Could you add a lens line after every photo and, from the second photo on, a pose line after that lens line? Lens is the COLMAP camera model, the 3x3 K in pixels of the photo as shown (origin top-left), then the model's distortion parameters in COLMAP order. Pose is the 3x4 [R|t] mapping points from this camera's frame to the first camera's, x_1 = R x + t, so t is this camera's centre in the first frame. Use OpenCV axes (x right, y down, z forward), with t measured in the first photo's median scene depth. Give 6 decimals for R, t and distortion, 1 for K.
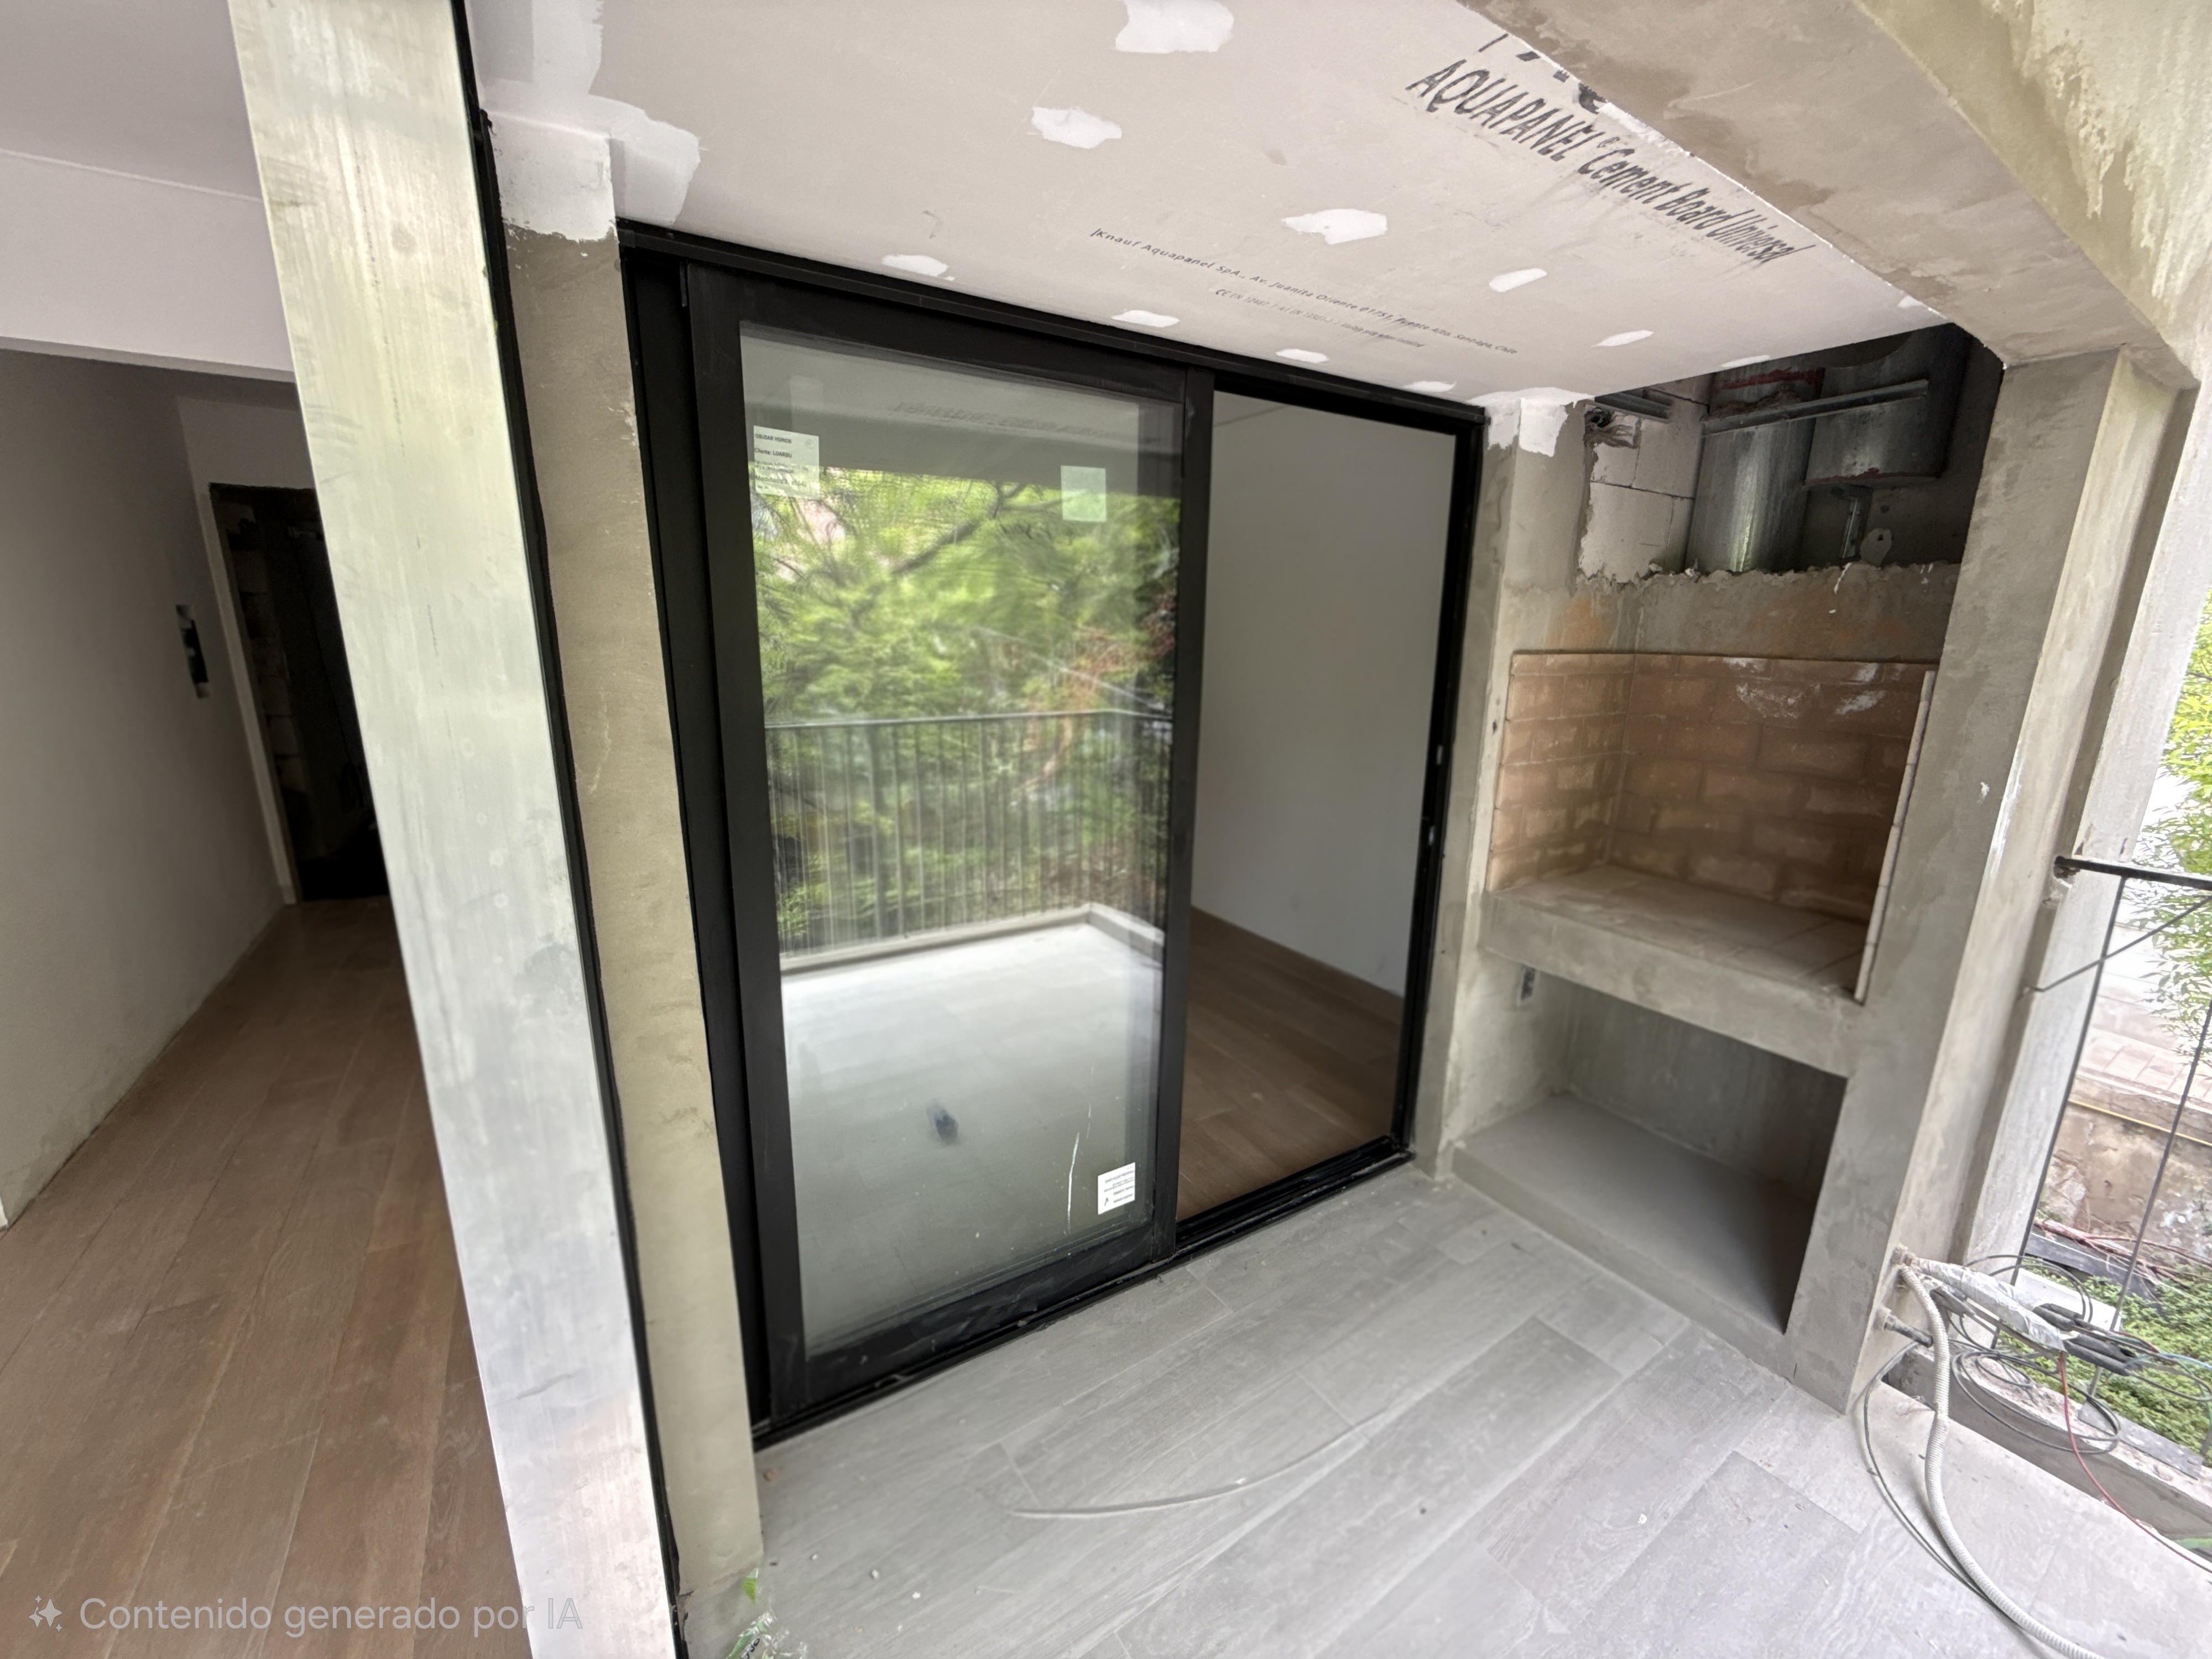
lens RADIAL K [[879.6, 0, 1112.4], [0, 879.6, 832.3], [0, 0, 1]] dist [-0.001266, -0.000301]
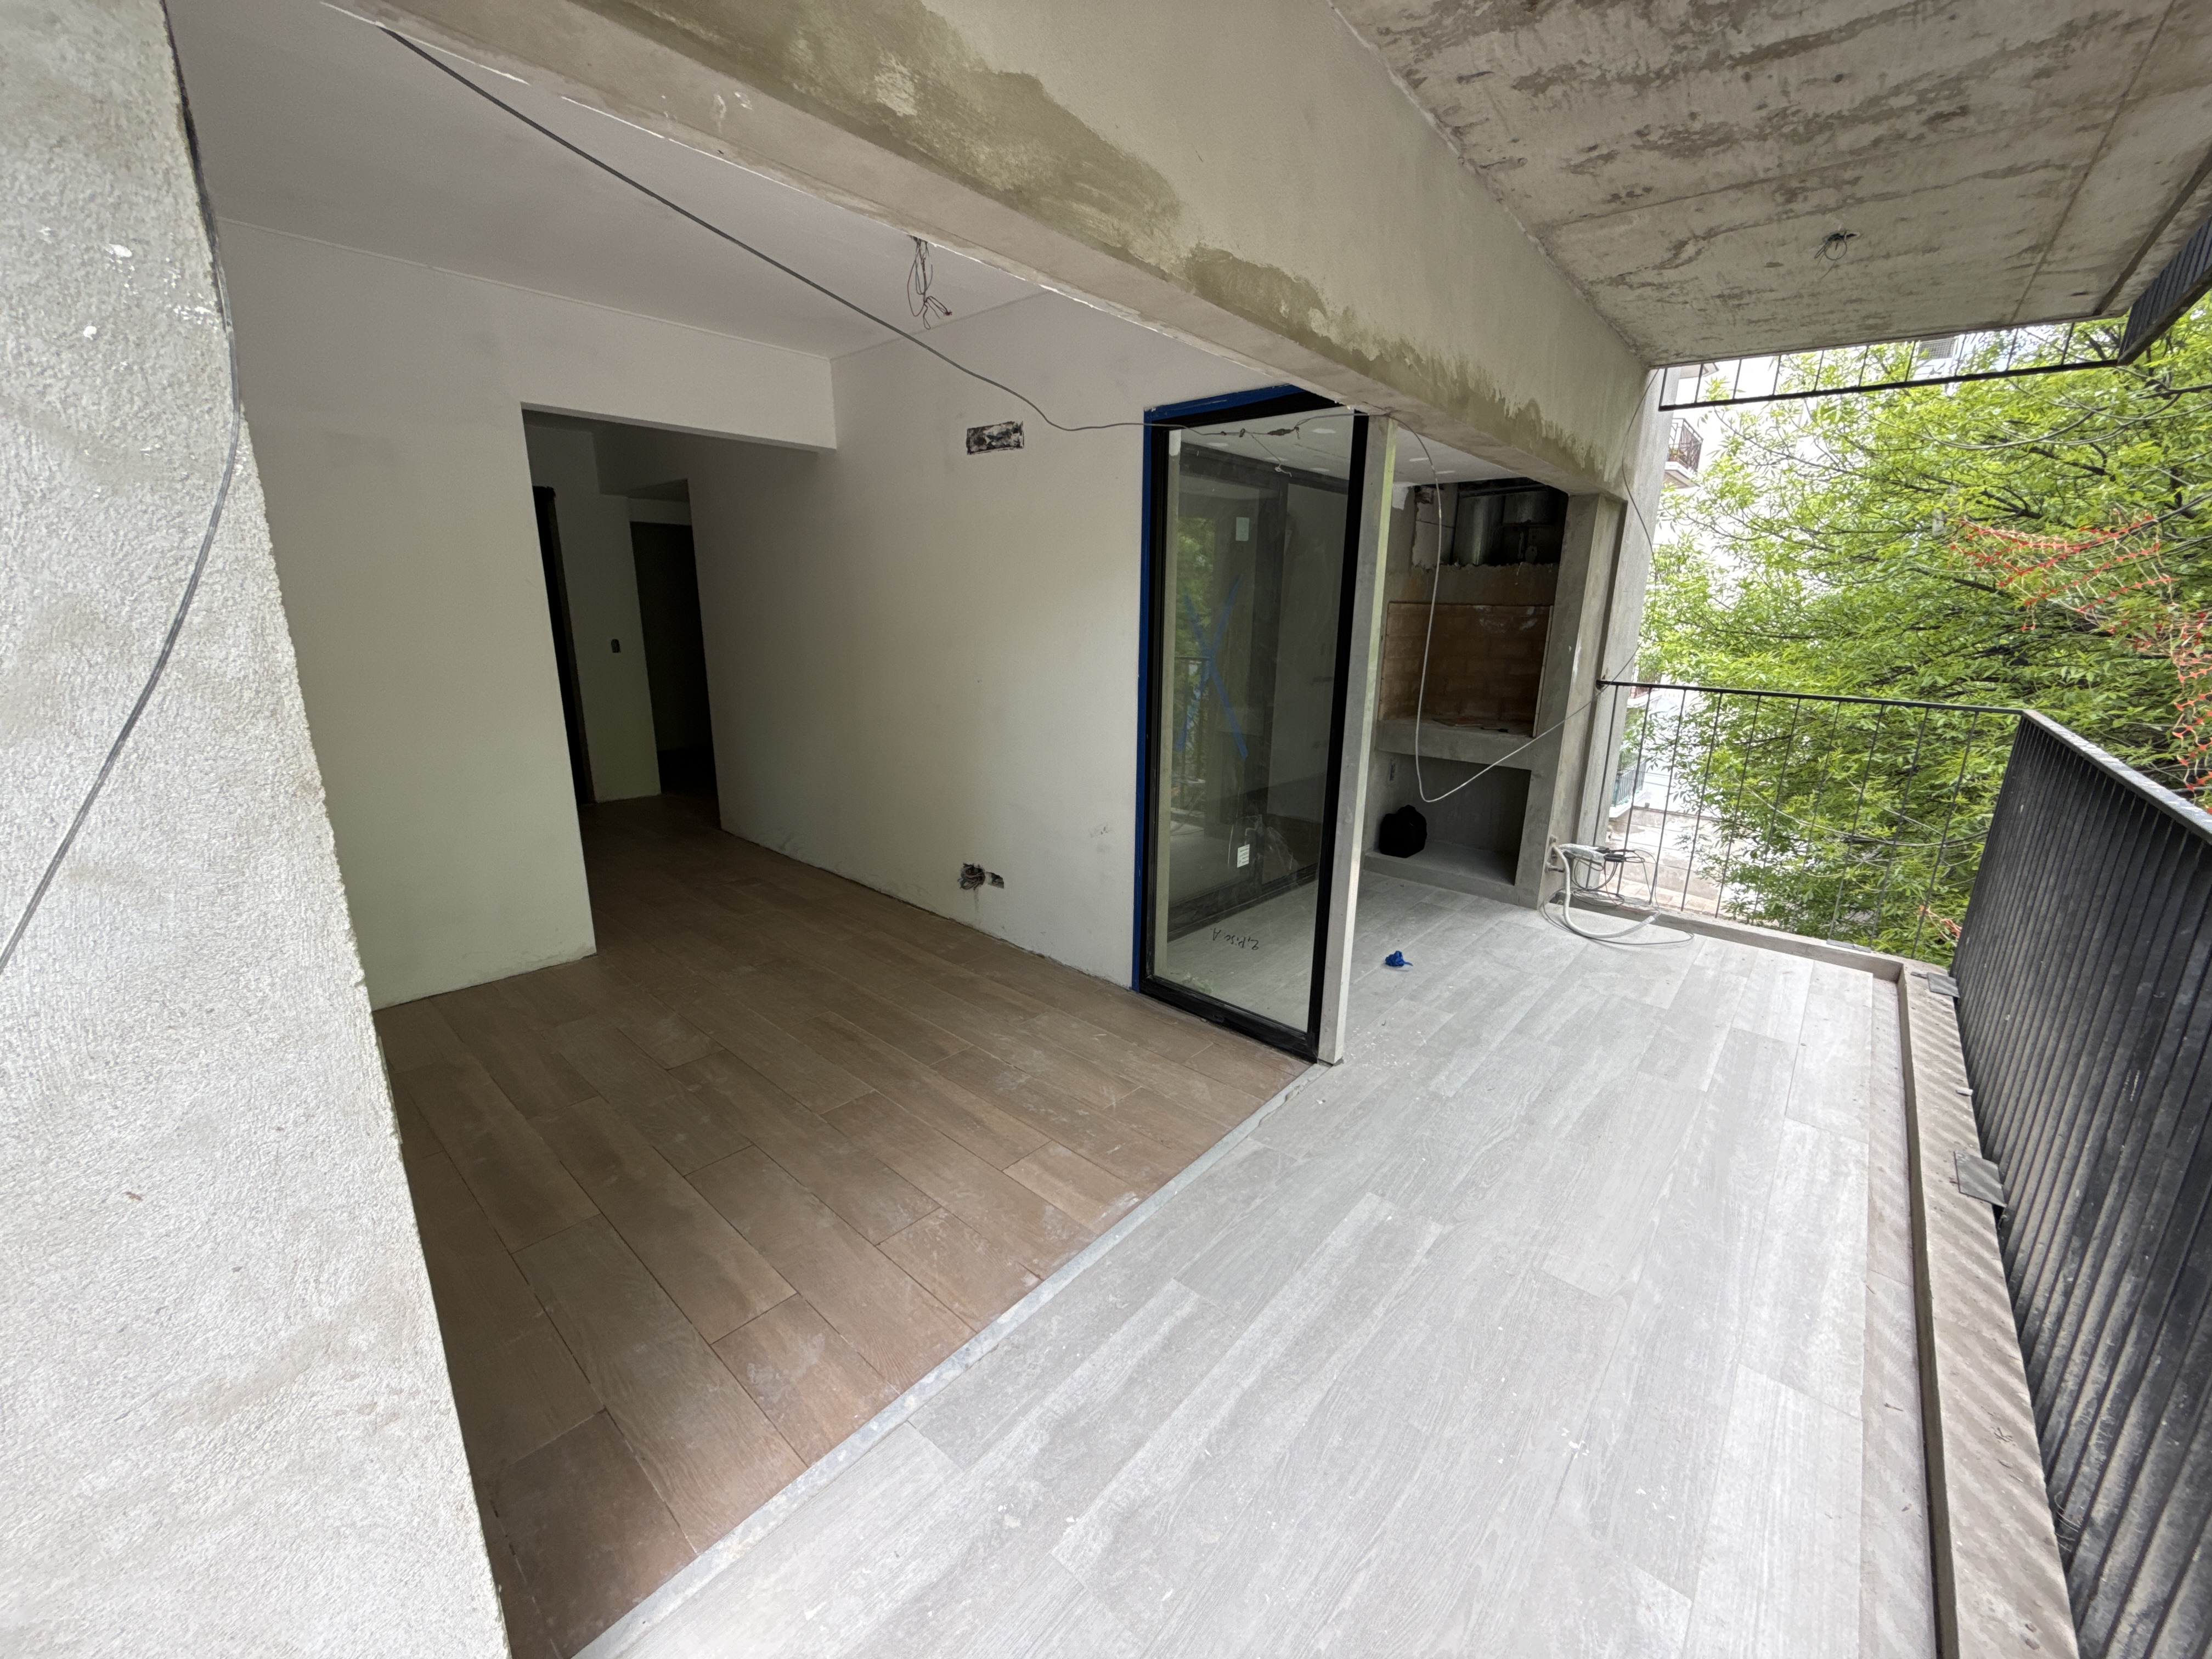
lens RADIAL K [[879.6, 0, 1108.4], [0, 879.6, 833.1], [0, 0, 1]] dist [-0.001266, -0.000301]
pose [[0.963099, -0.067253, 0.260610, -0.920992], [0.059713, 0.997539, 0.036754, 0.272053], [-0.262440, -0.019836, 0.964744, -1.027398]]
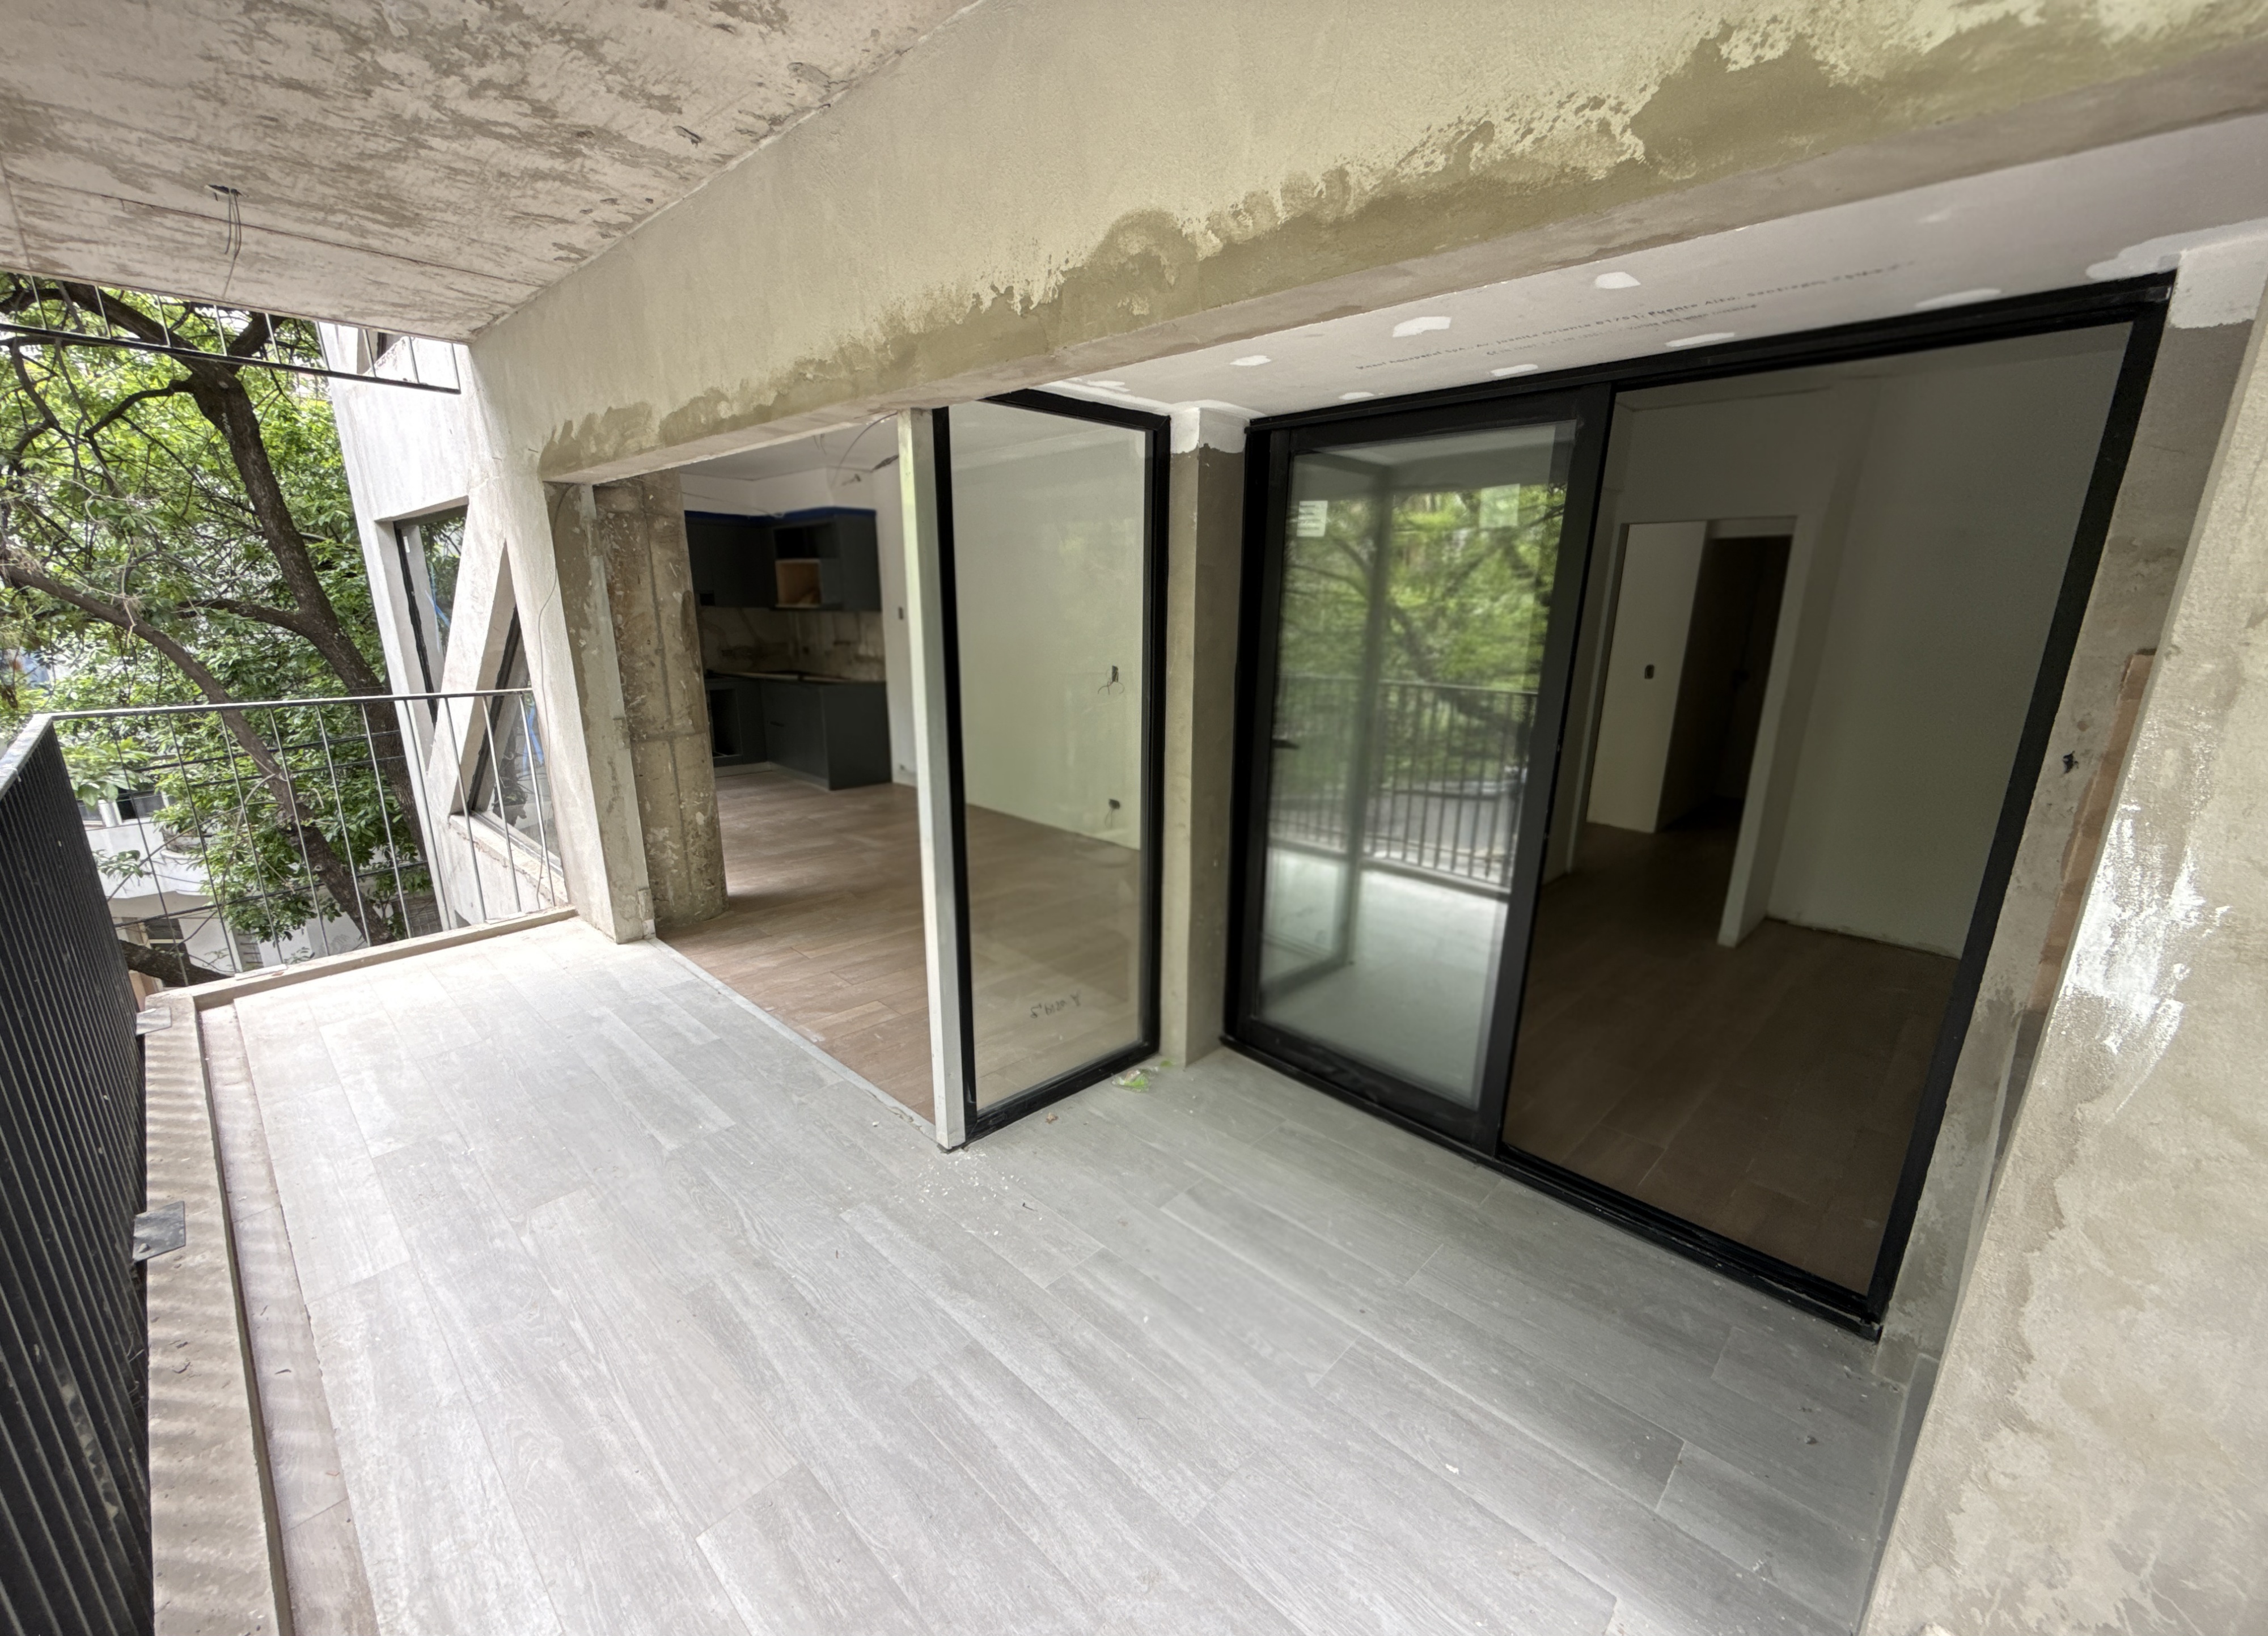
lens RADIAL K [[905.0, 0, 1136.4], [0, 905.0, 854.6], [0, 0, 1]] dist [-0.002116, -0.000051]
pose [[0.217561, 0.254547, -0.942270, 1.134867], [-0.232302, 0.951157, 0.203312, -0.034554], [0.948000, 0.174659, 0.266066, 0.196510]]
